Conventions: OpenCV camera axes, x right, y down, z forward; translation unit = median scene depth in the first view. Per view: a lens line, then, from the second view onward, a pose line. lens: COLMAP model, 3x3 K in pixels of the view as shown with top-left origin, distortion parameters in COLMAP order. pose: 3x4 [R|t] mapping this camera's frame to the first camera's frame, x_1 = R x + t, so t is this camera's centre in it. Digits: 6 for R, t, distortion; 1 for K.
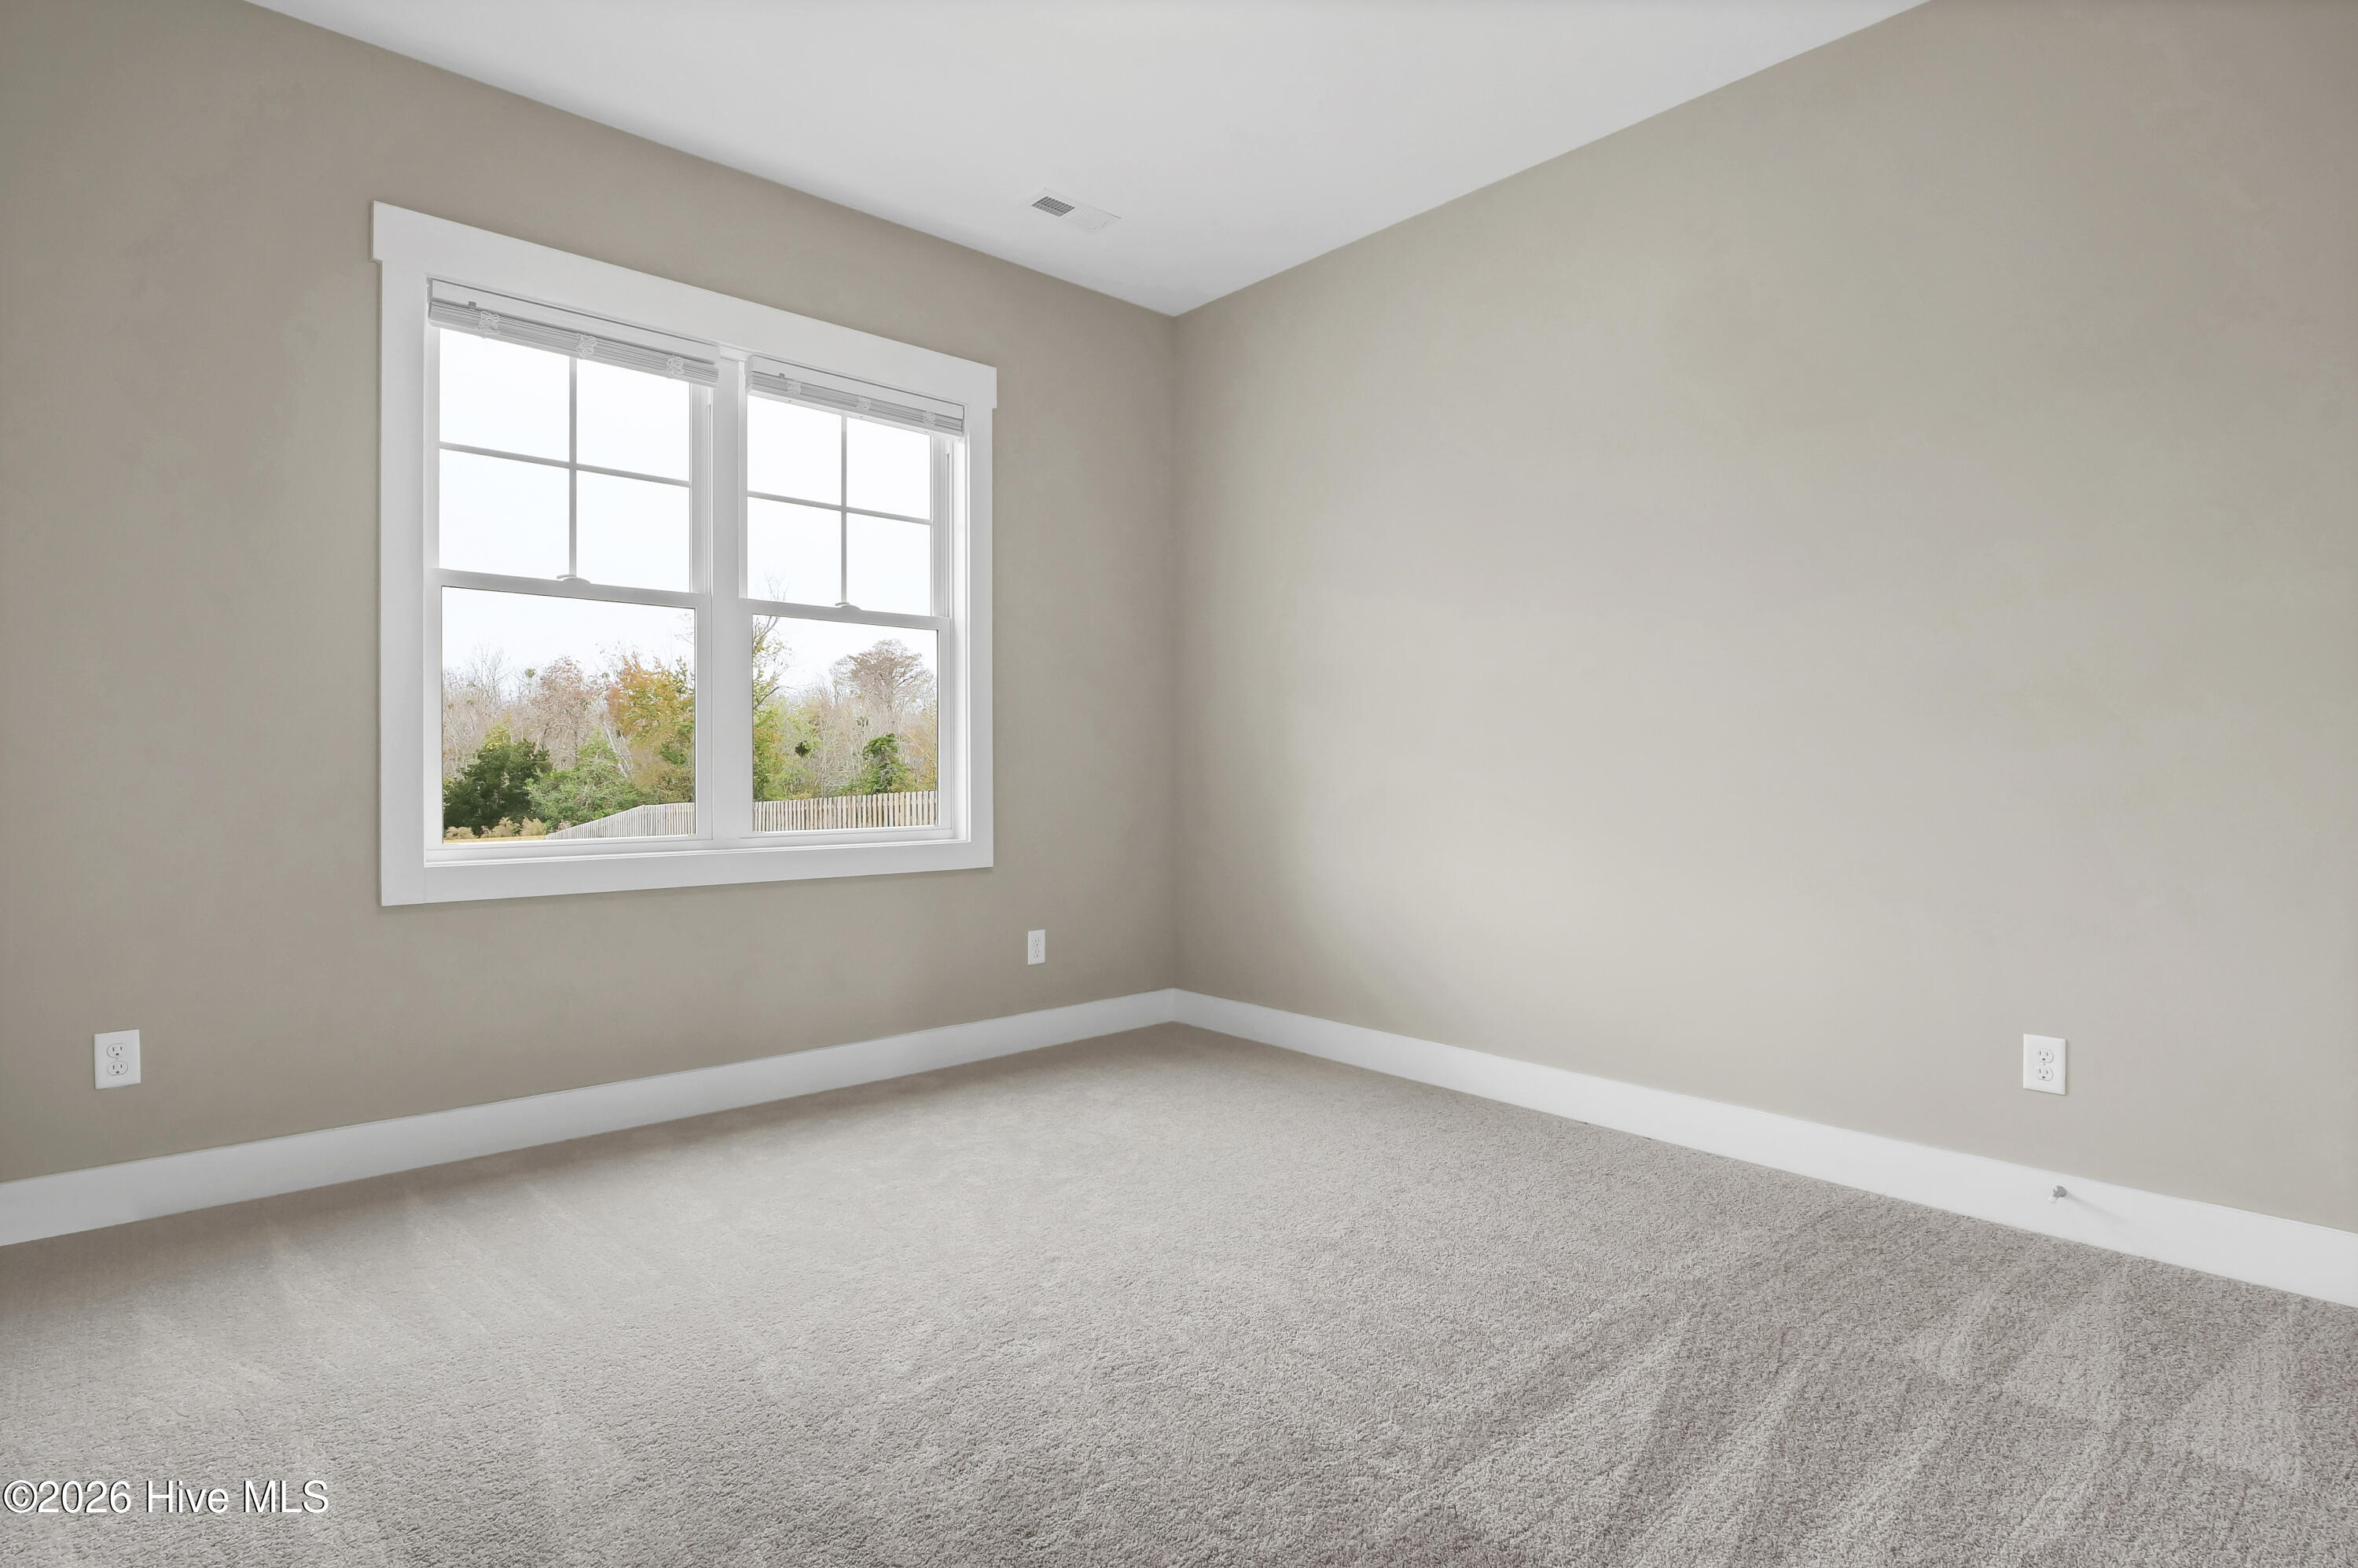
lens RADIAL K [[1155.6, 0, 1179.5], [0, 1155.6, 765.8], [0, 0, 1]] dist [-0.006676, -0.000897]
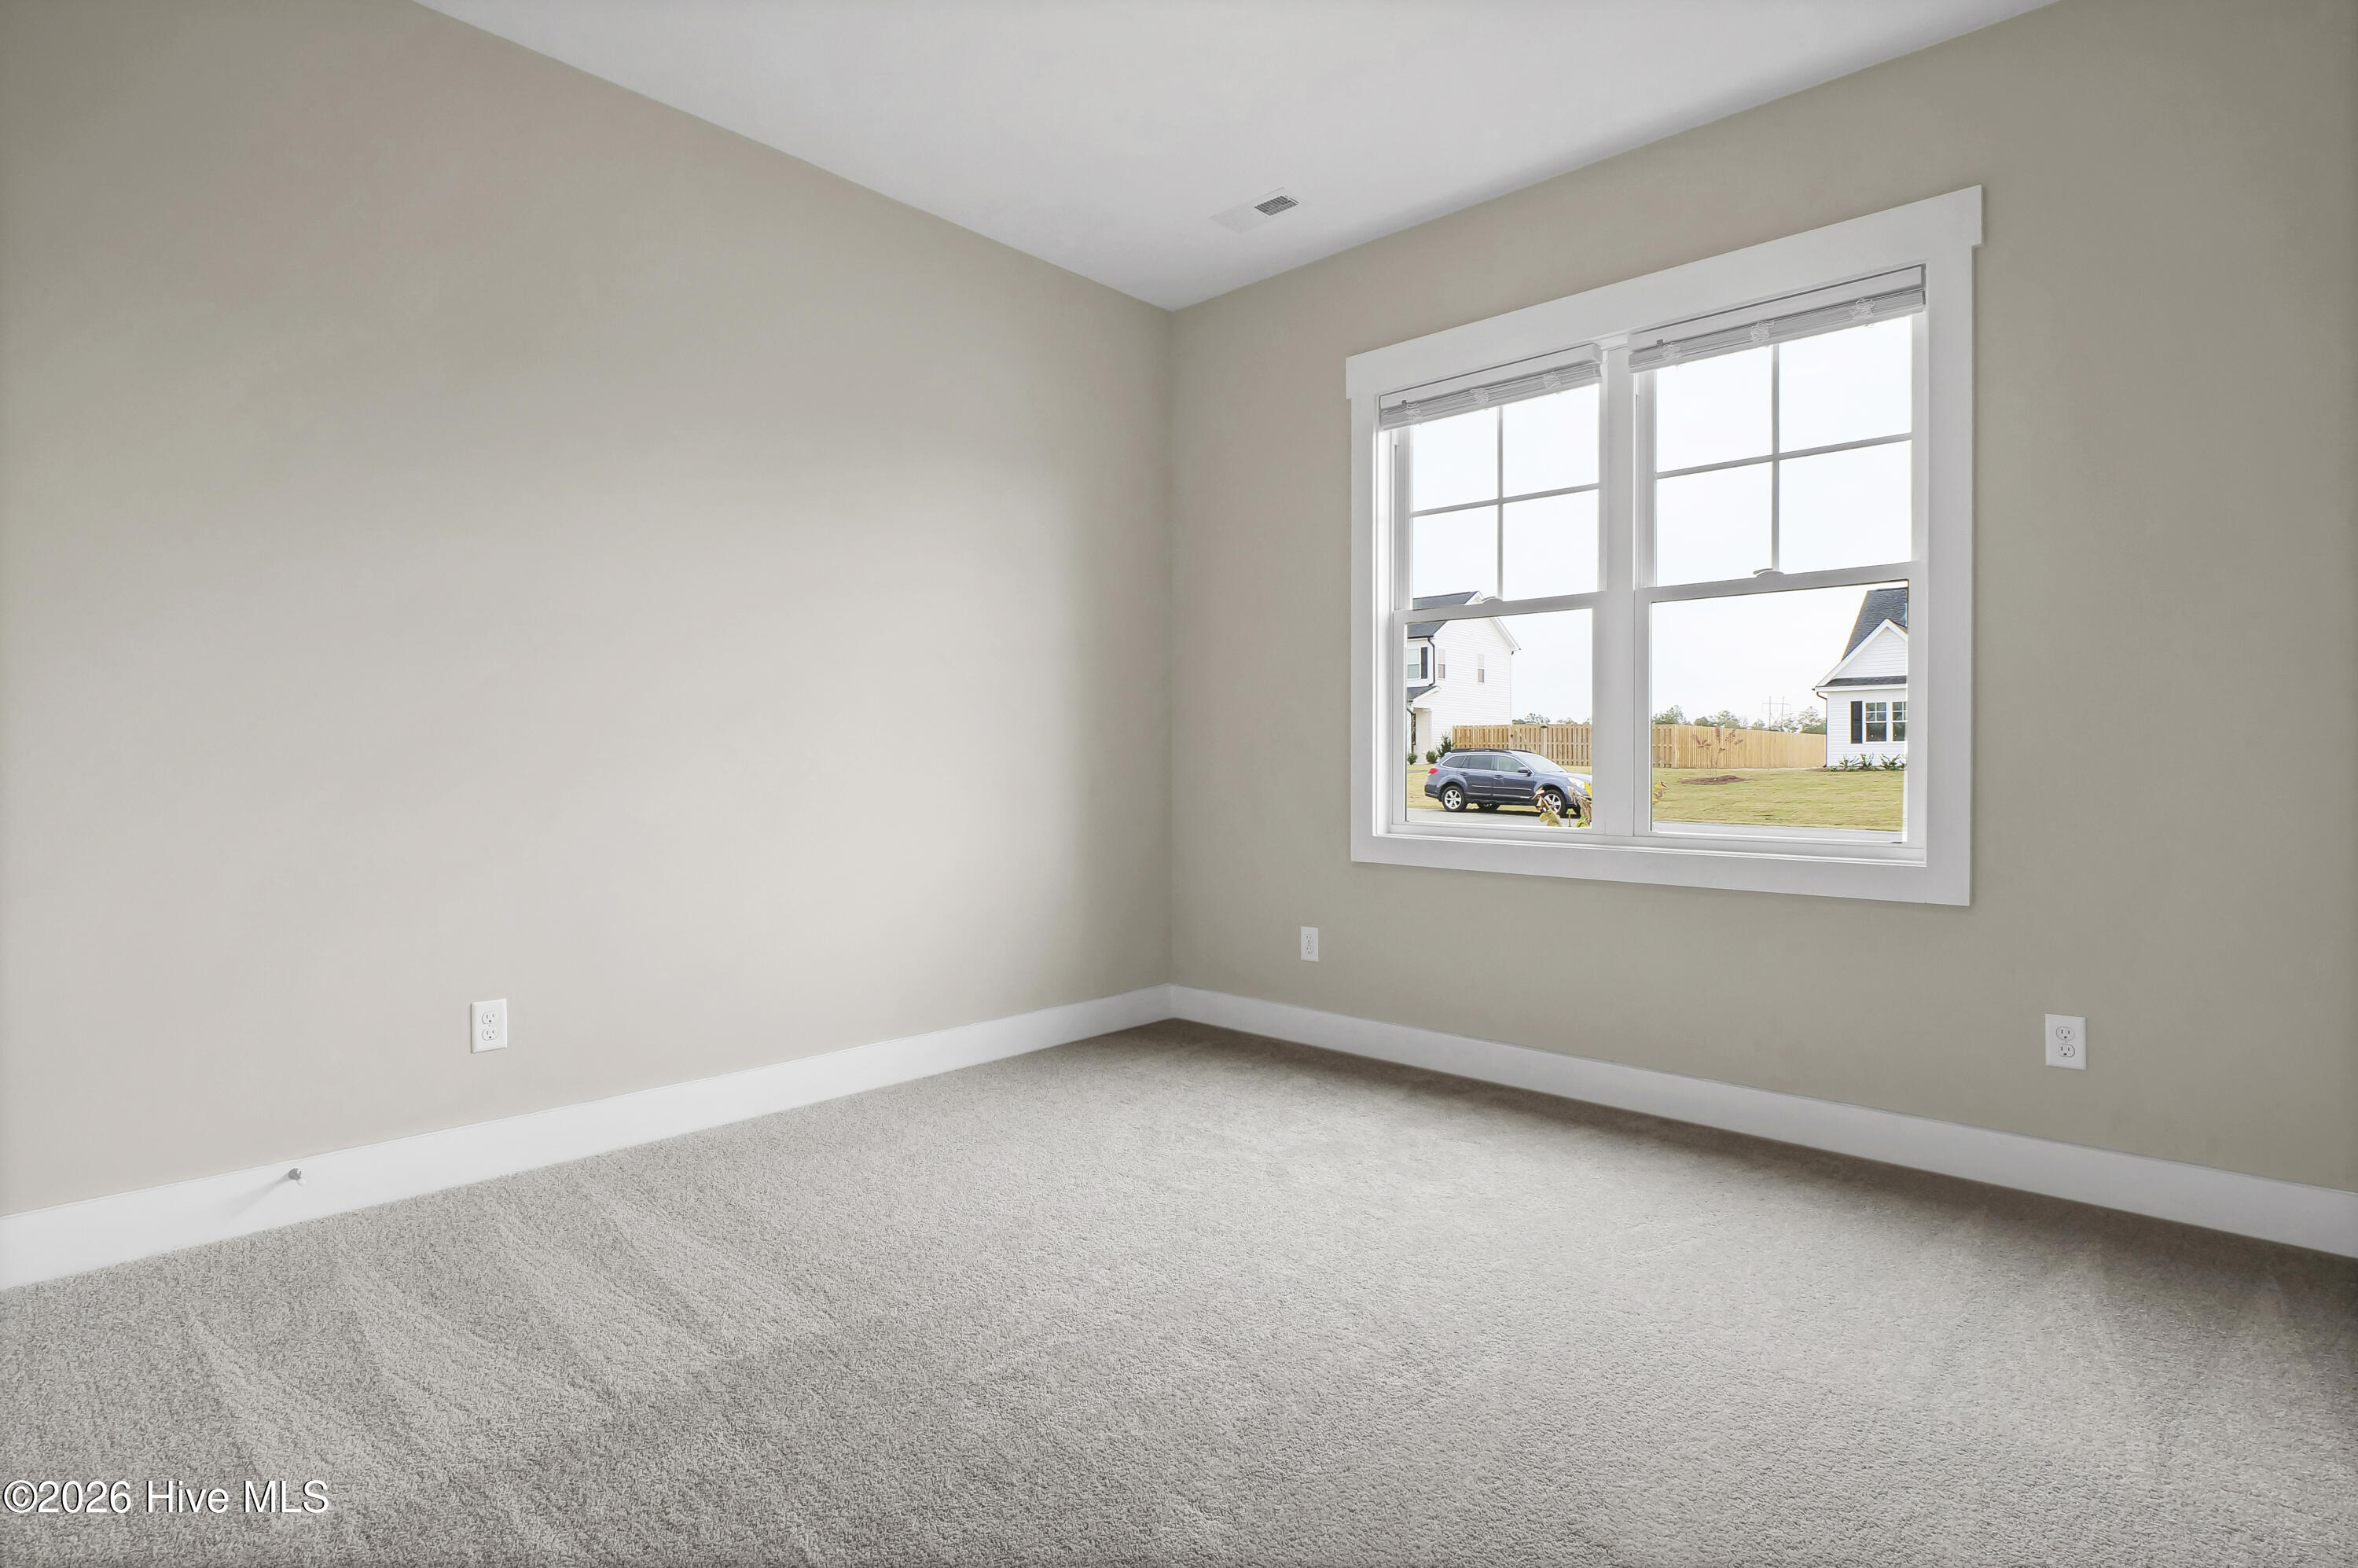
lens RADIAL K [[1191.0, 0, 1163.1], [0, 1191.0, 776.2], [0, 0, 1]] dist [0.002183, 0.000346]
pose [[0.099649, 0.011063, -0.994961, 0.579671], [0.000132, 0.999938, 0.011132, 0.000621], [0.995023, -0.001241, 0.099642, 0.507879]]
